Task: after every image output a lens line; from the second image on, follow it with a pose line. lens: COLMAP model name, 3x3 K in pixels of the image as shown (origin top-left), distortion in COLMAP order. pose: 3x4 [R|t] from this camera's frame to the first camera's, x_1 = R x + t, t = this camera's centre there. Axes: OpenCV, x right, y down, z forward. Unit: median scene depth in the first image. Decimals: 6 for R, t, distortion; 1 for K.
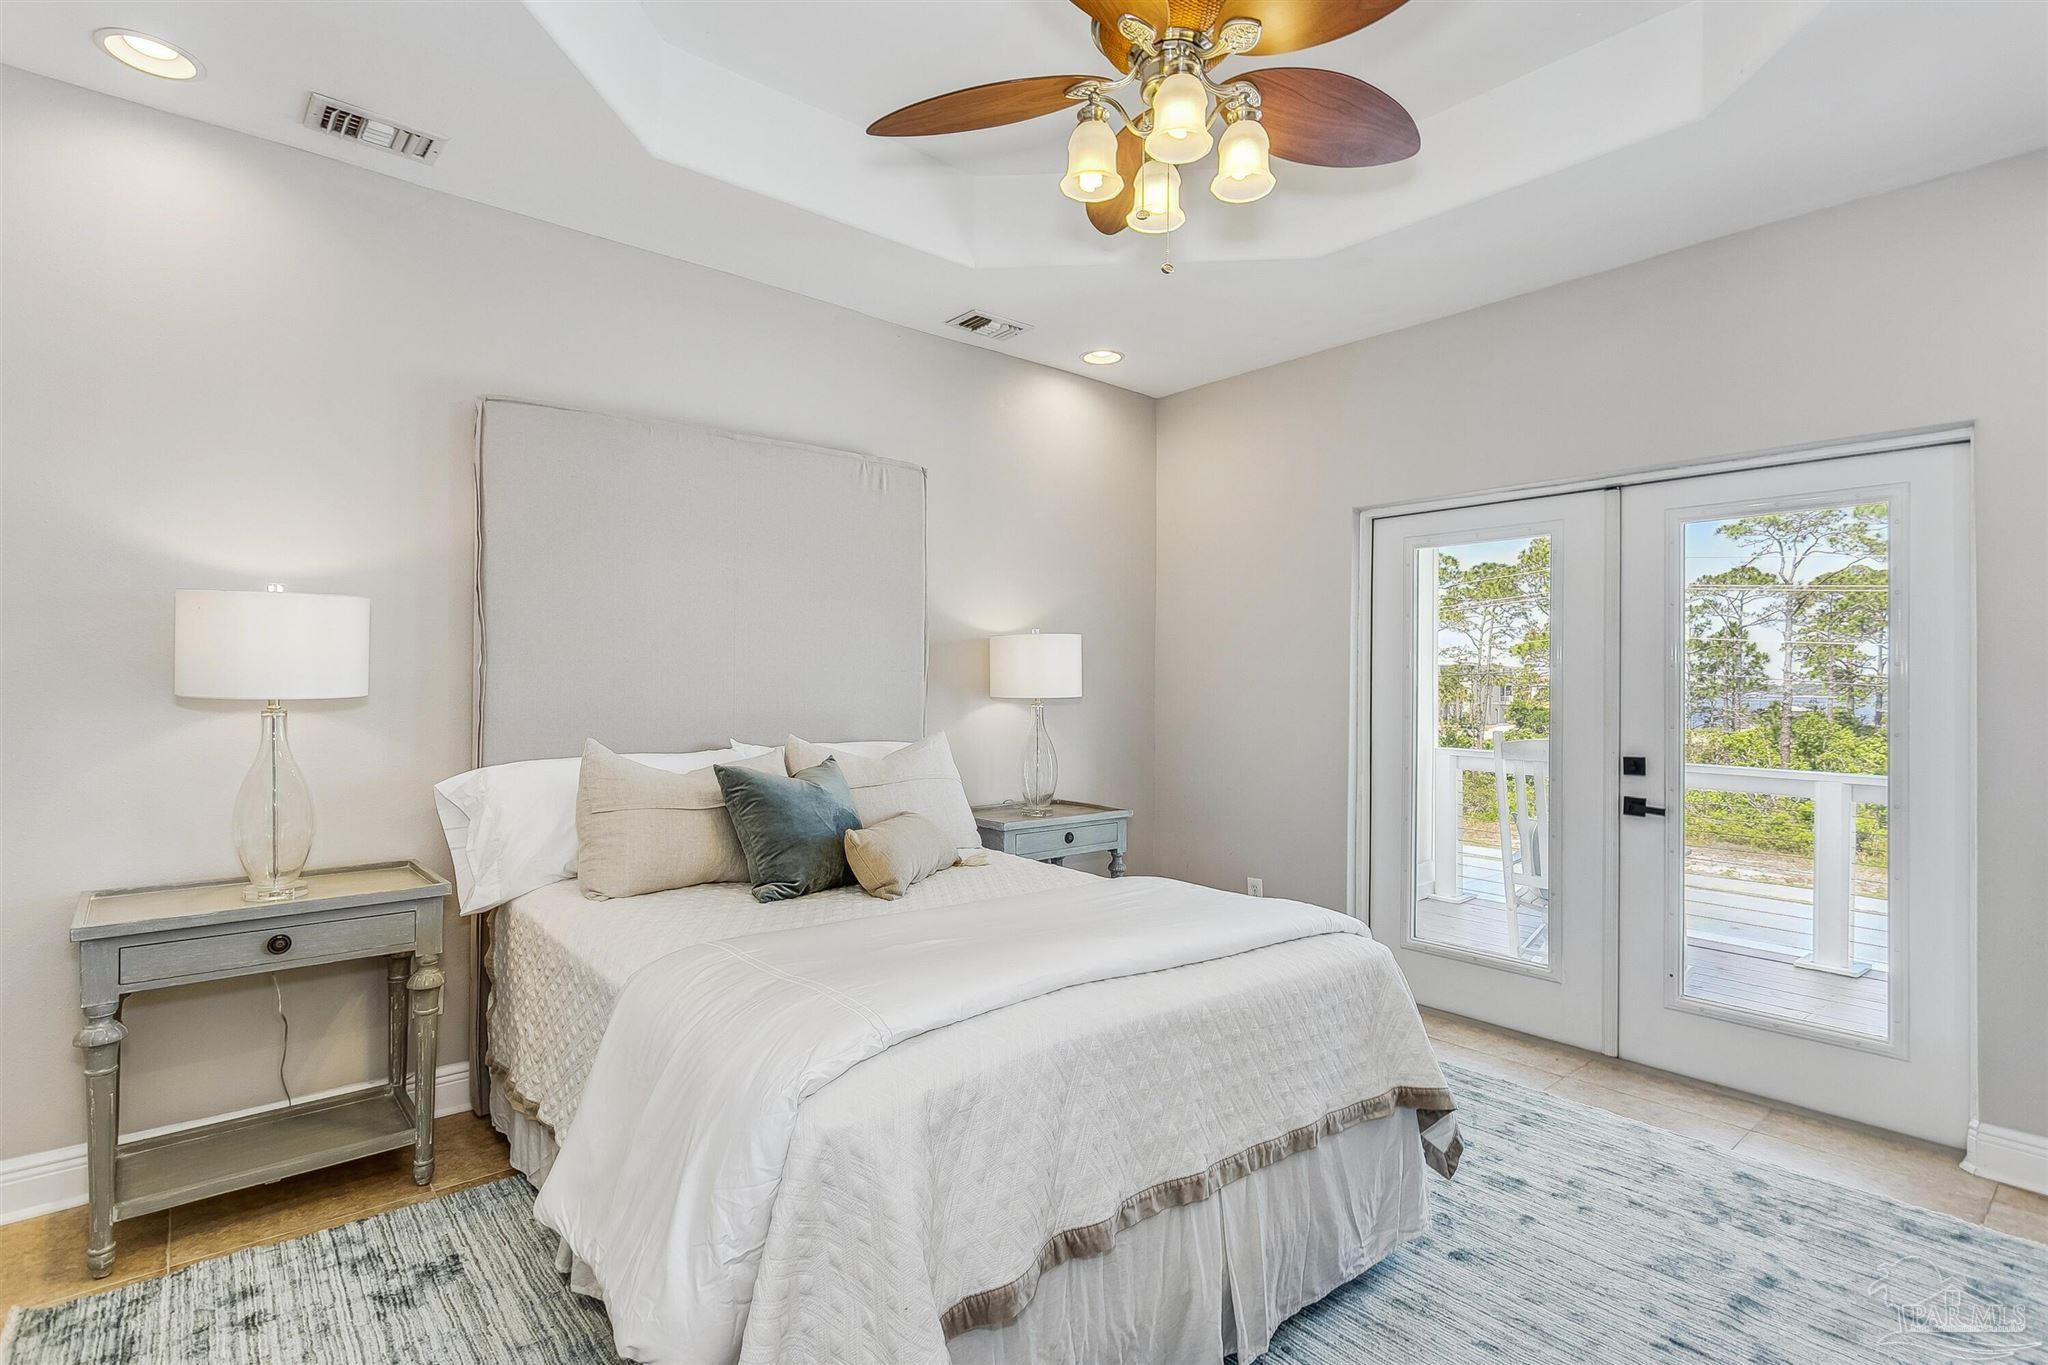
lens RADIAL K [[995.6, 0, 1015.8], [0, 995.6, 679.8], [0, 0, 1]] dist [0.012934, -0.000102]
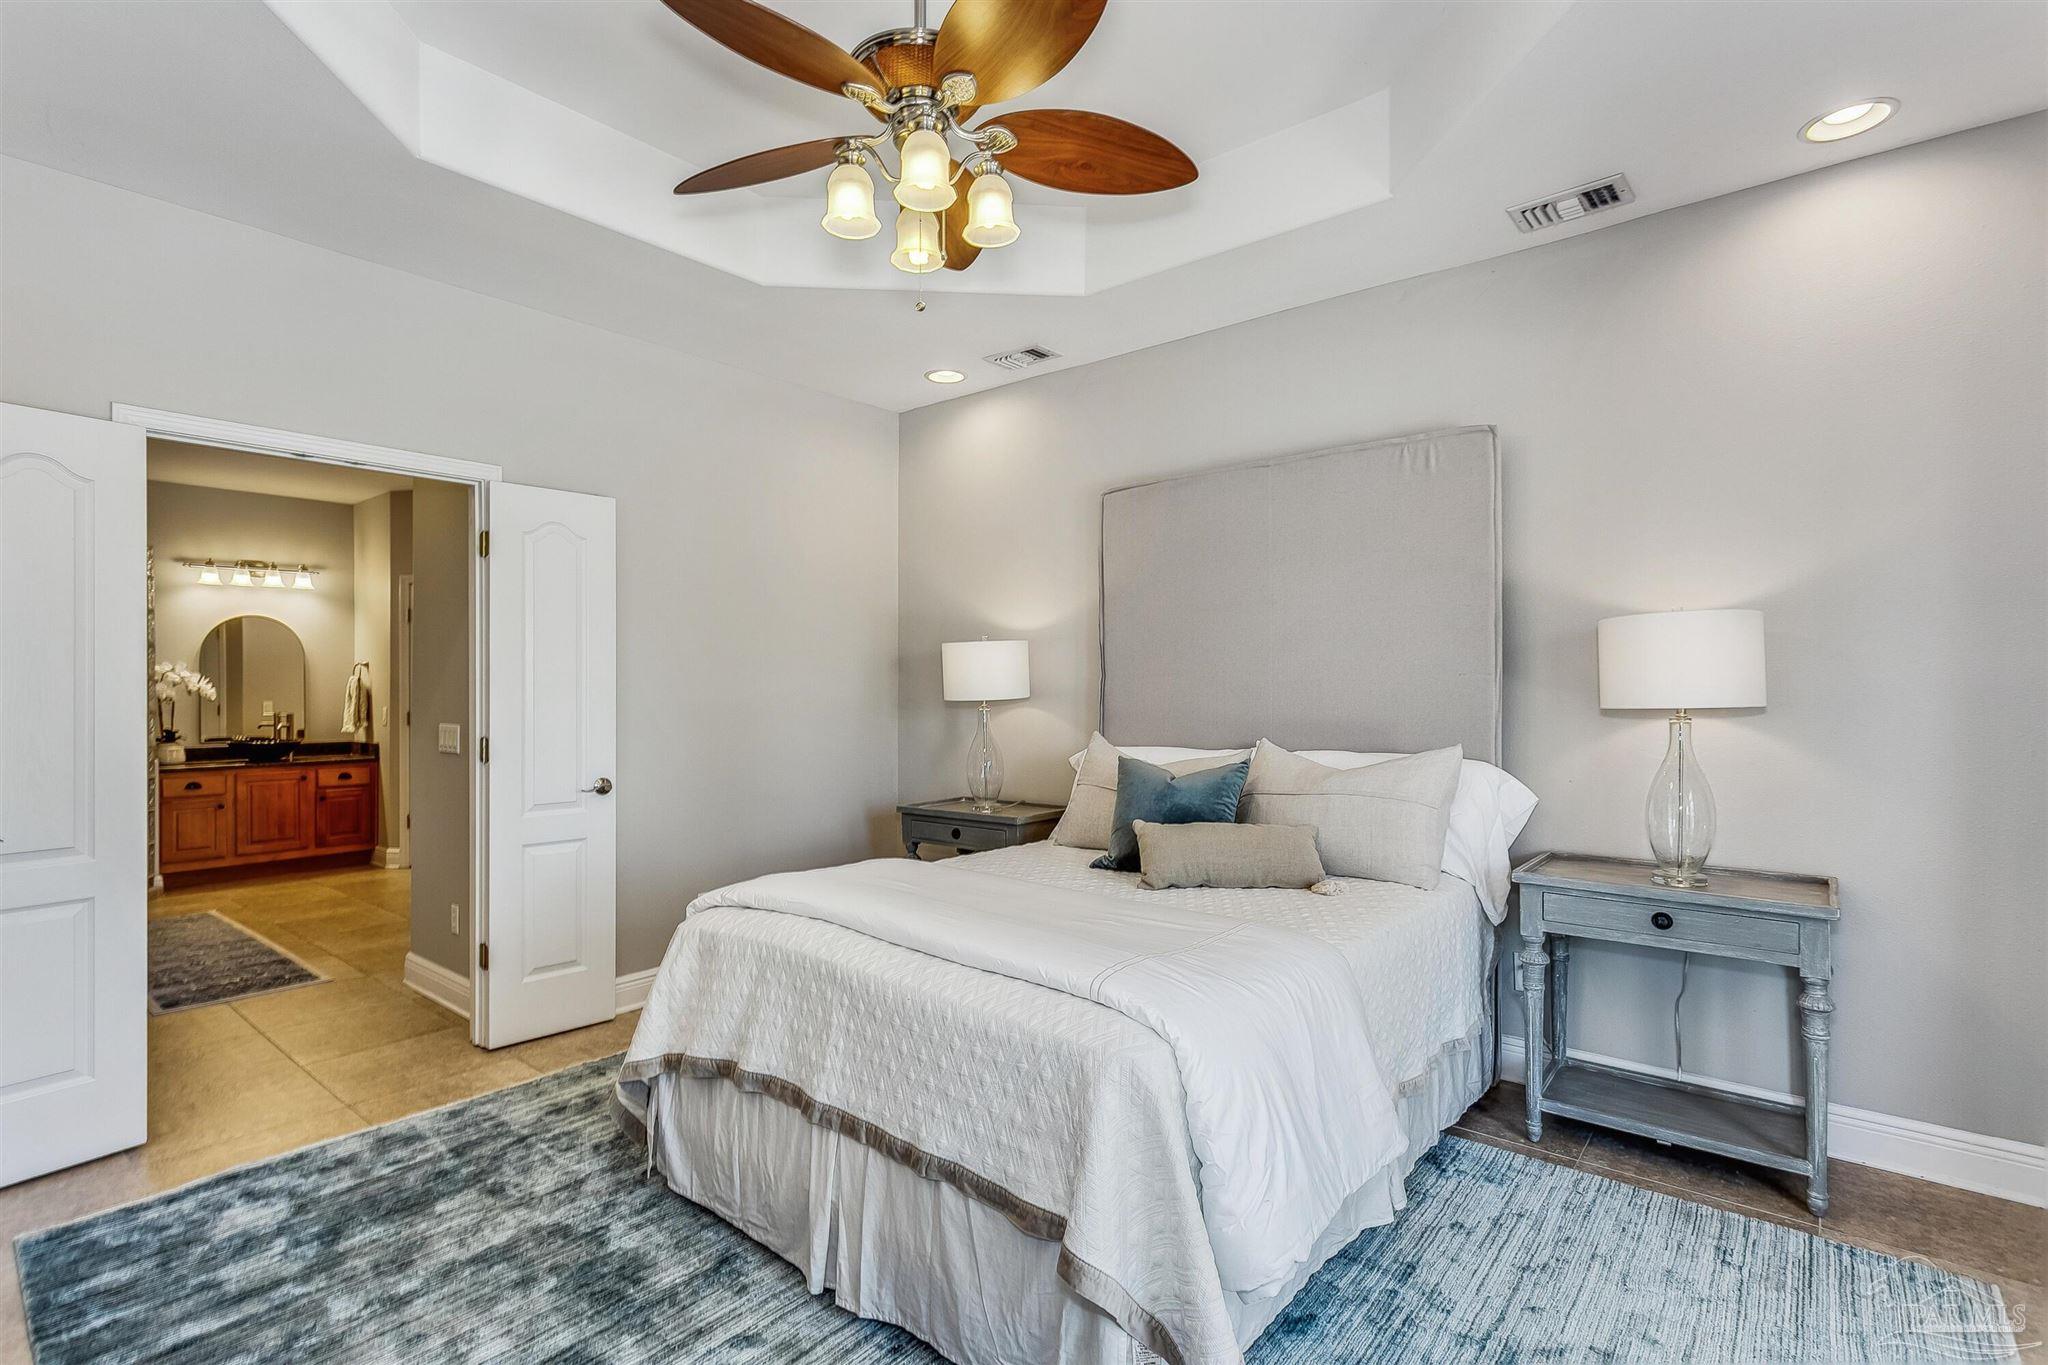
lens RADIAL K [[995.6, 0, 1023.2], [0, 995.6, 680.5], [0, 0, 1]] dist [0.012934, -0.000102]
pose [[0.168485, -0.015553, -0.985581, 0.675230], [0.008999, 0.999858, -0.014240, 0.005818], [0.985663, -0.006470, 0.168601, 0.501715]]
